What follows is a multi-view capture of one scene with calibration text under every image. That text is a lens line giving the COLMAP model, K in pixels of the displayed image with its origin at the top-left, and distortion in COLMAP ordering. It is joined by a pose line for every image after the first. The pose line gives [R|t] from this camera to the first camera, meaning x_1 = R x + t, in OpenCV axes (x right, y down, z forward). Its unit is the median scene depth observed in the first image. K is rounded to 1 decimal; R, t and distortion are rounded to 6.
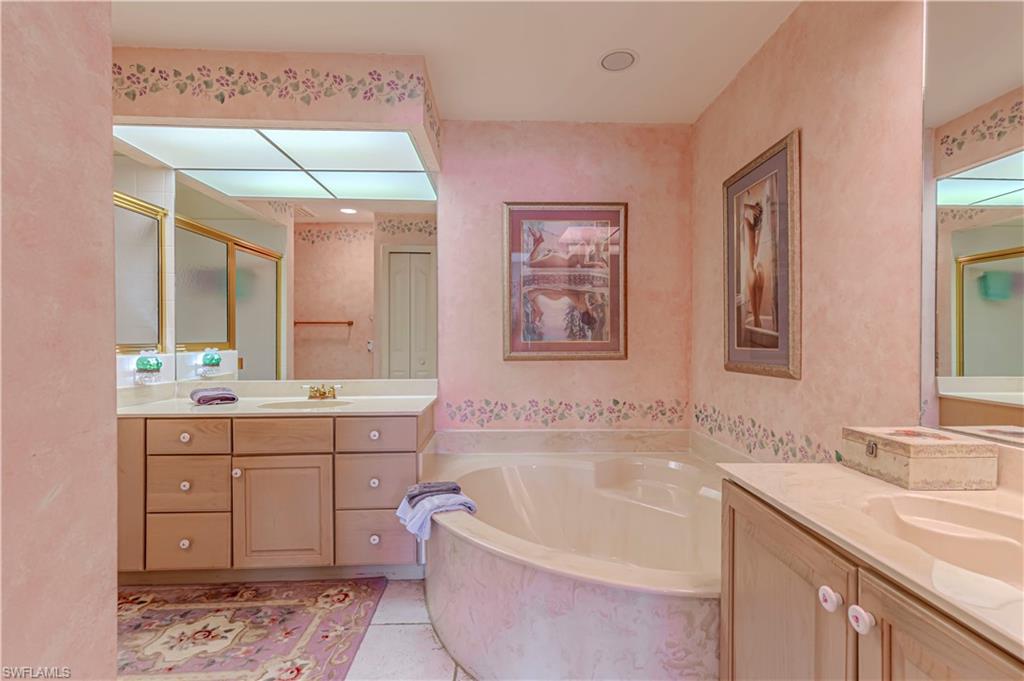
lens RADIAL K [[458.0, 0, 519.6], [0, 458.0, 340.5], [0, 0, 1]] dist [0.006546, 0.000112]
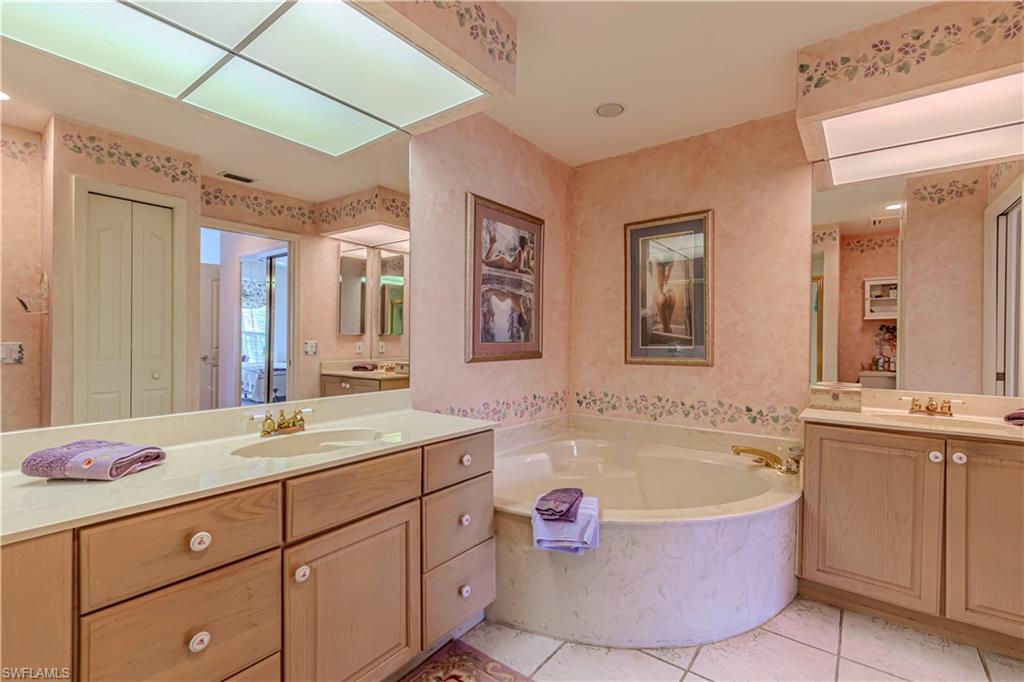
lens RADIAL K [[458.0, 0, 516.6], [0, 458.0, 340.9], [0, 0, 1]] dist [0.006546, 0.000112]
pose [[0.631475, 0.002270, 0.775393, -0.695390], [-0.003875, 0.999992, 0.000229, -0.001119], [-0.775386, -0.003149, 0.631479, 0.340190]]
